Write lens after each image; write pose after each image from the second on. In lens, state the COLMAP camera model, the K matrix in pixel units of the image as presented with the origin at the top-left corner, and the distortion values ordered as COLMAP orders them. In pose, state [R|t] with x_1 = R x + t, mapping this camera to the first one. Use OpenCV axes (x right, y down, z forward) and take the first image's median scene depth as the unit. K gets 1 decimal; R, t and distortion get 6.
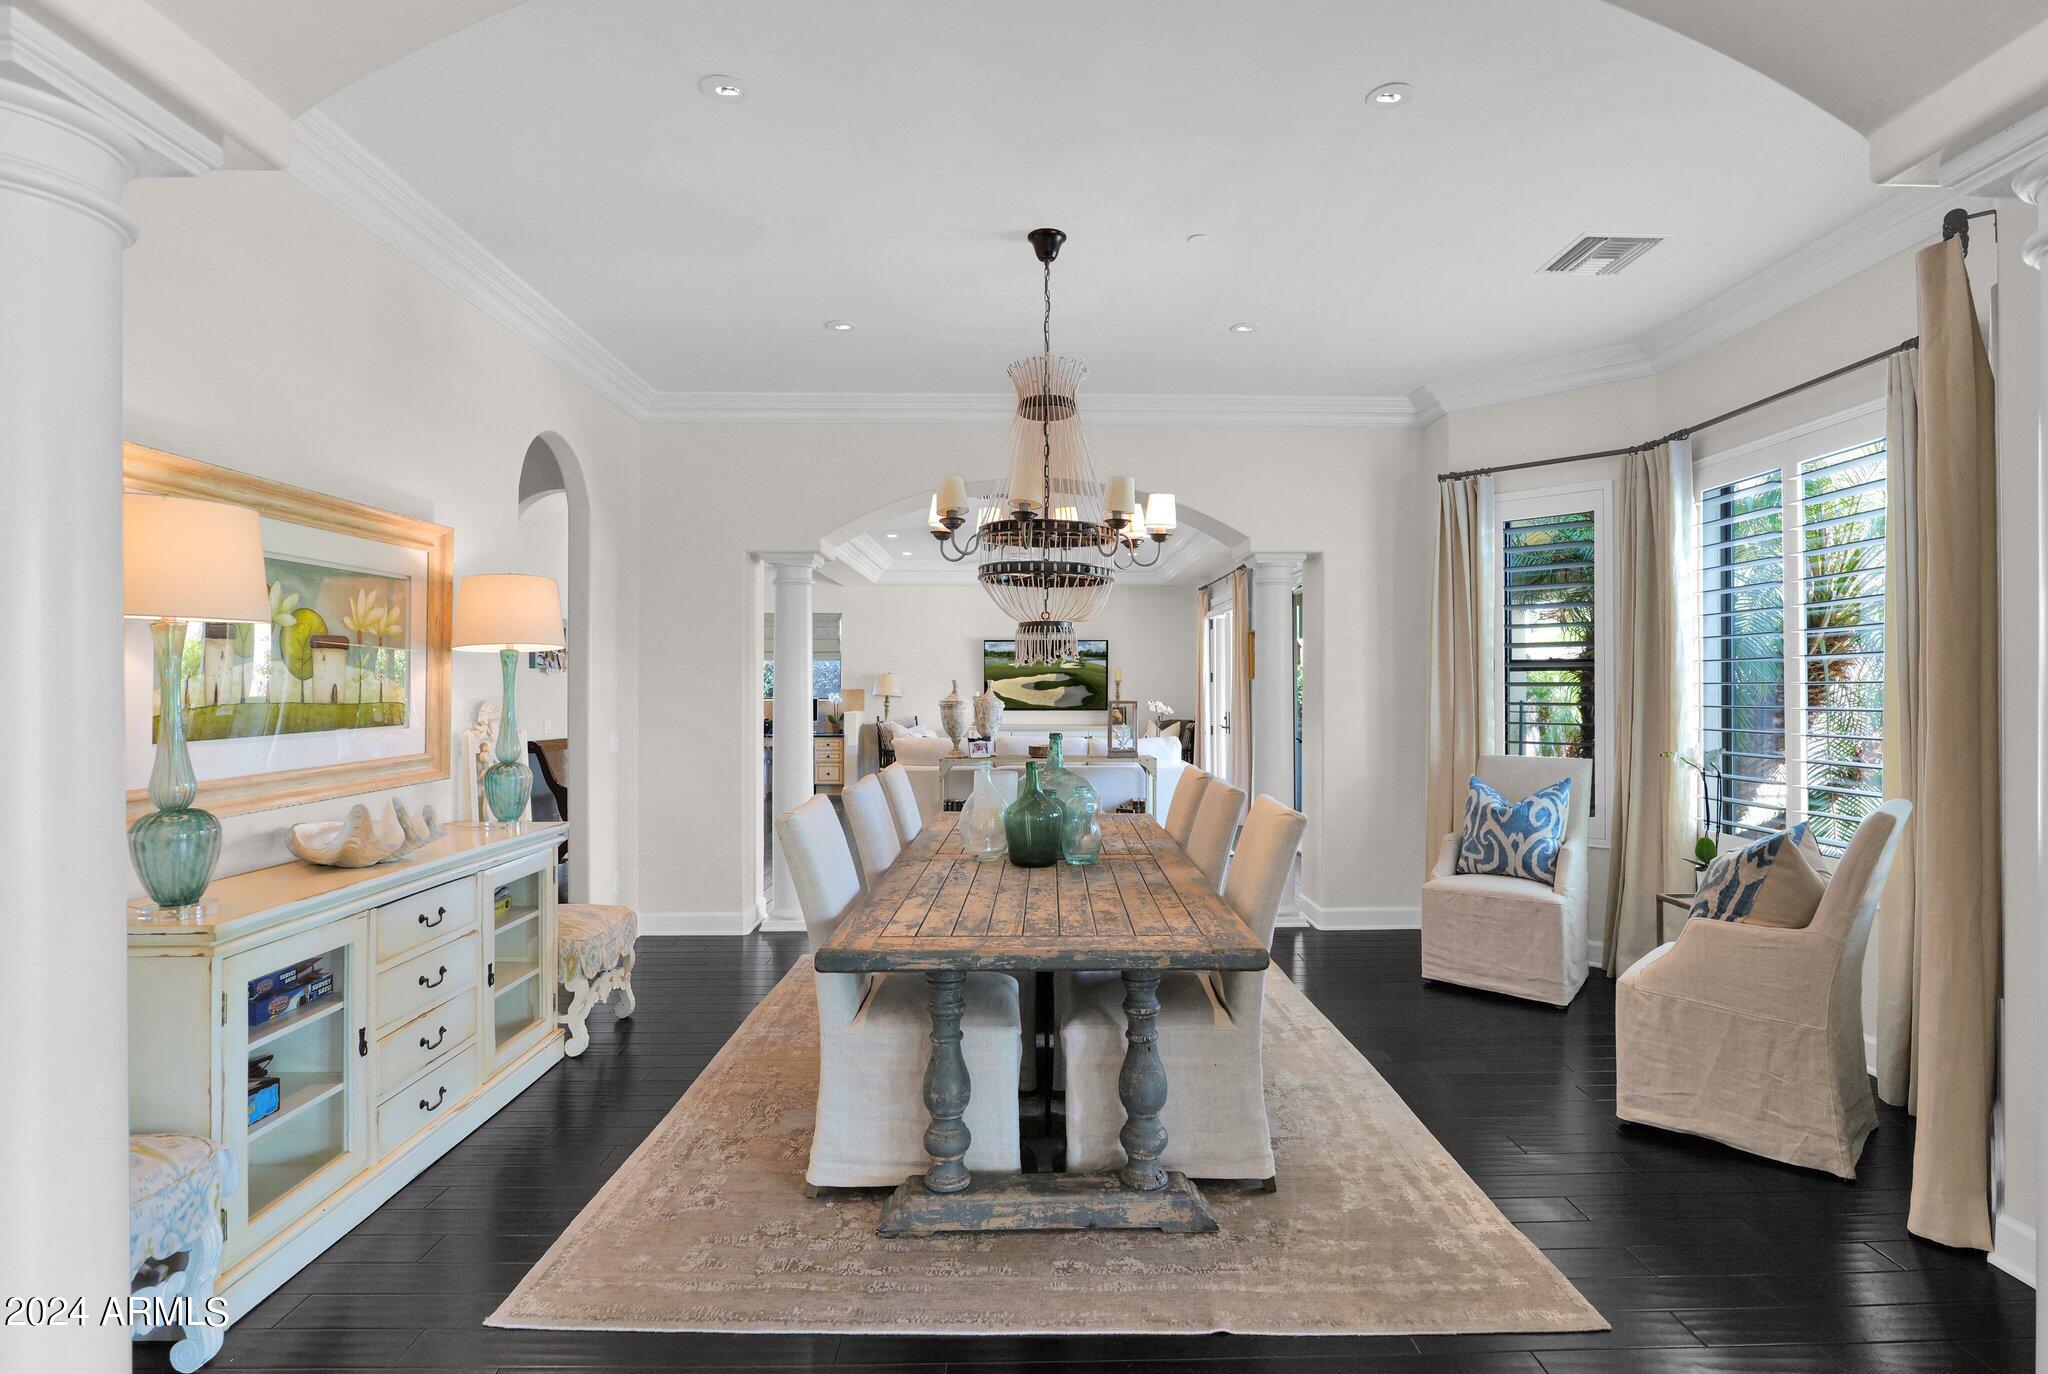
lens RADIAL K [[1007.5, 0, 1057.5], [0, 1007.5, 685.6], [0, 0, 1]] dist [0.000823, 0.000011]
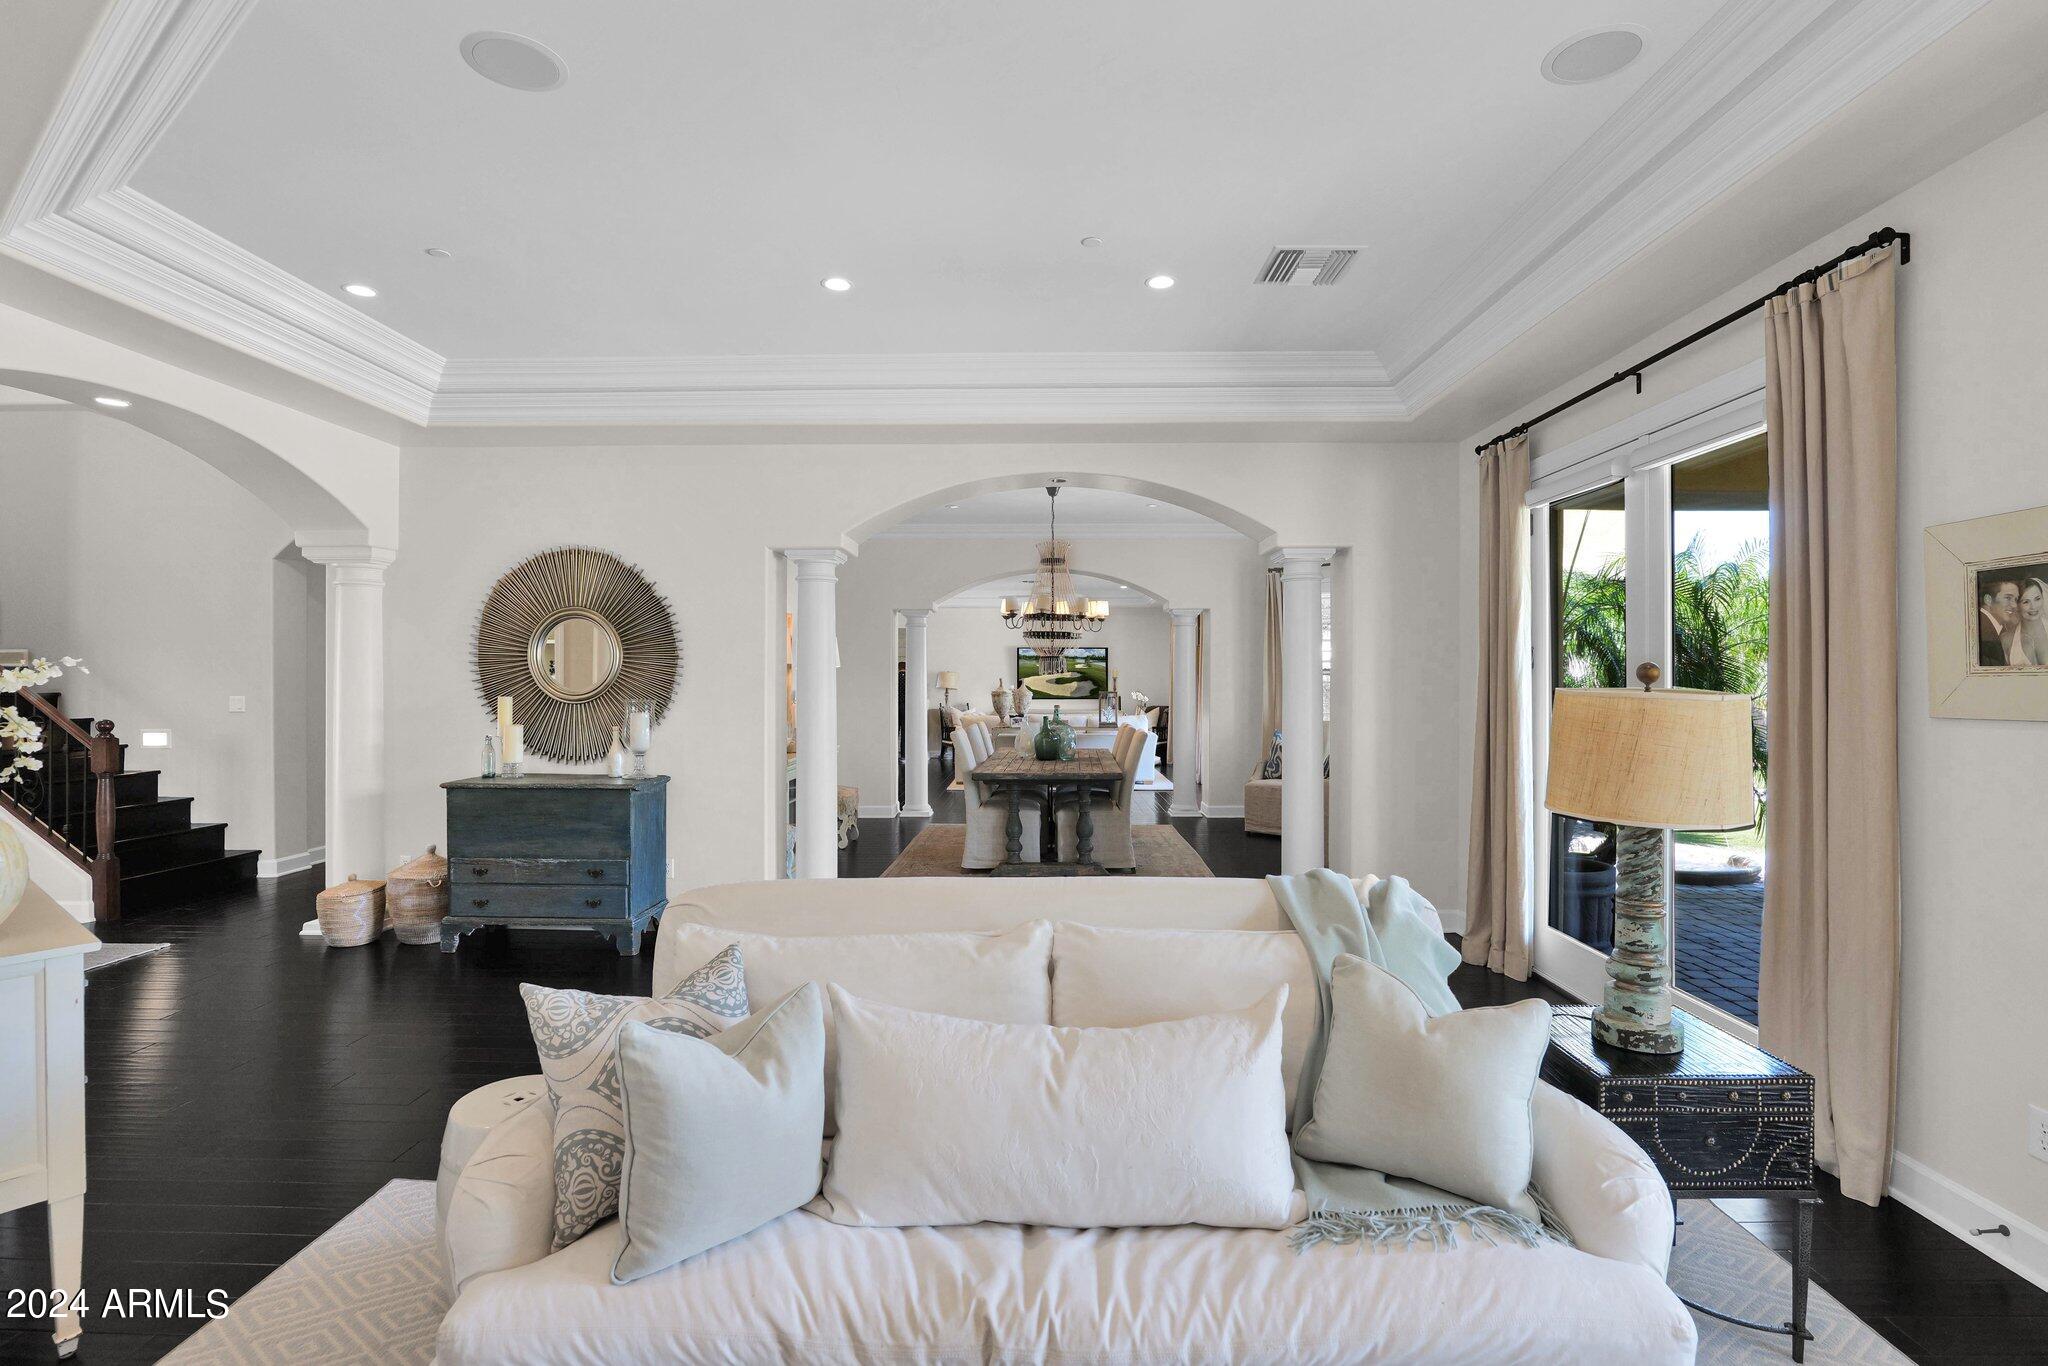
lens RADIAL K [[966.9, 0, 1035.8], [0, 966.9, 680.3], [0, 0, 1]] dist [-0.026465, 0.005777]
pose [[0.998837, 0.000701, -0.048201, 0.034854], [-0.000590, 0.999997, 0.002317, -0.008260], [0.048202, -0.002286, 0.998835, -0.730480]]
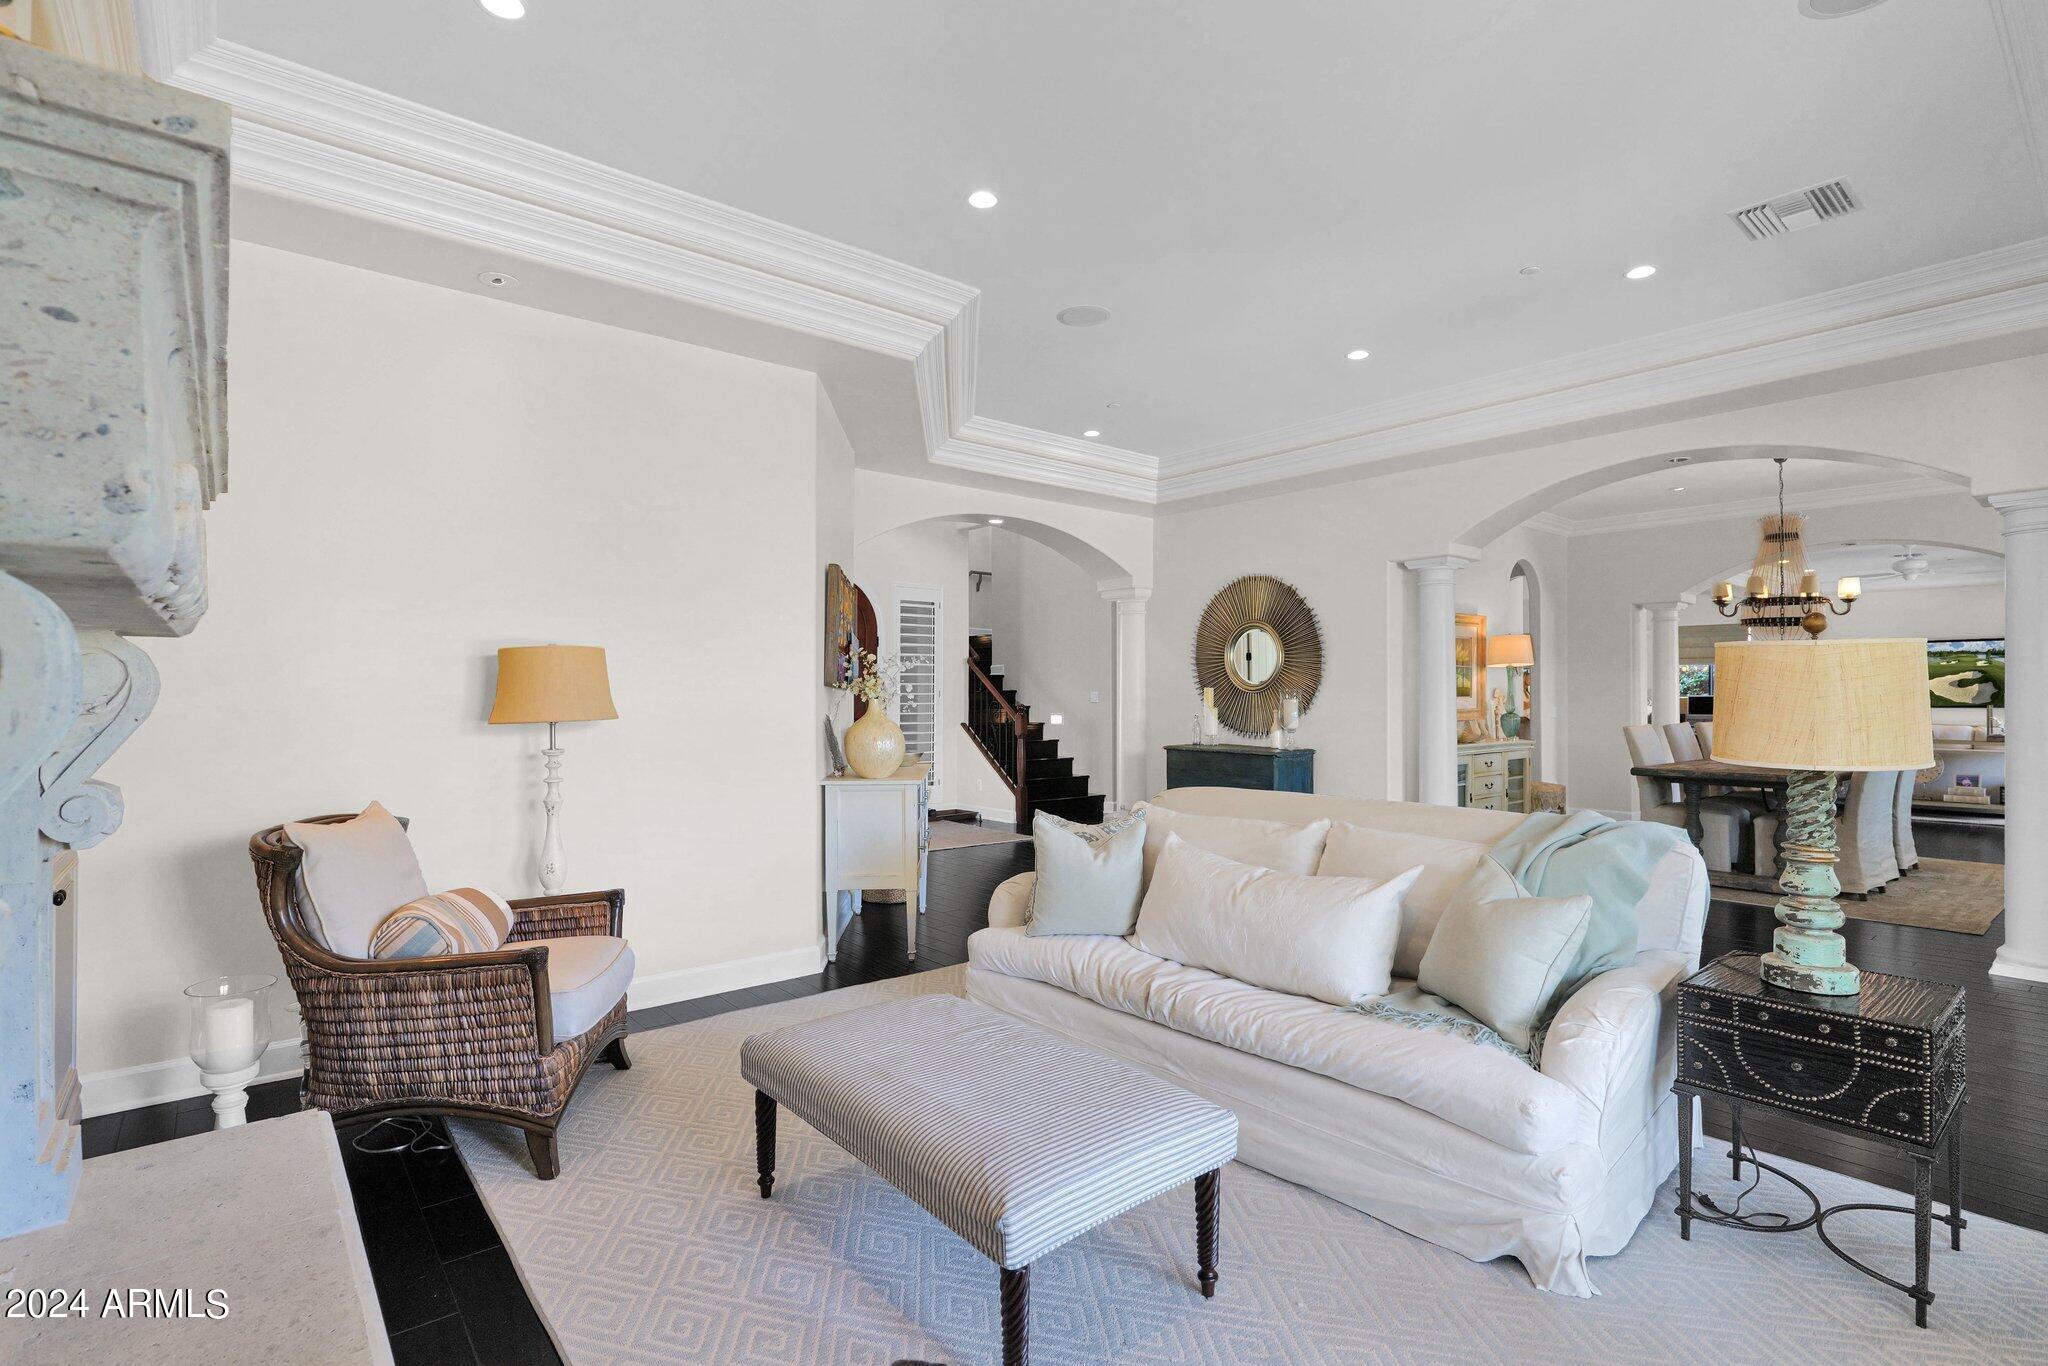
lens RADIAL K [[966.9, 0, 1023.7], [0, 966.9, 687.2], [0, 0, 1]] dist [-0.026465, 0.005777]
pose [[0.612864, -0.005709, -0.790168, 0.344416], [0.002256, 0.999982, -0.005476, 0.015290], [0.790185, 0.001574, 0.612866, -0.819973]]
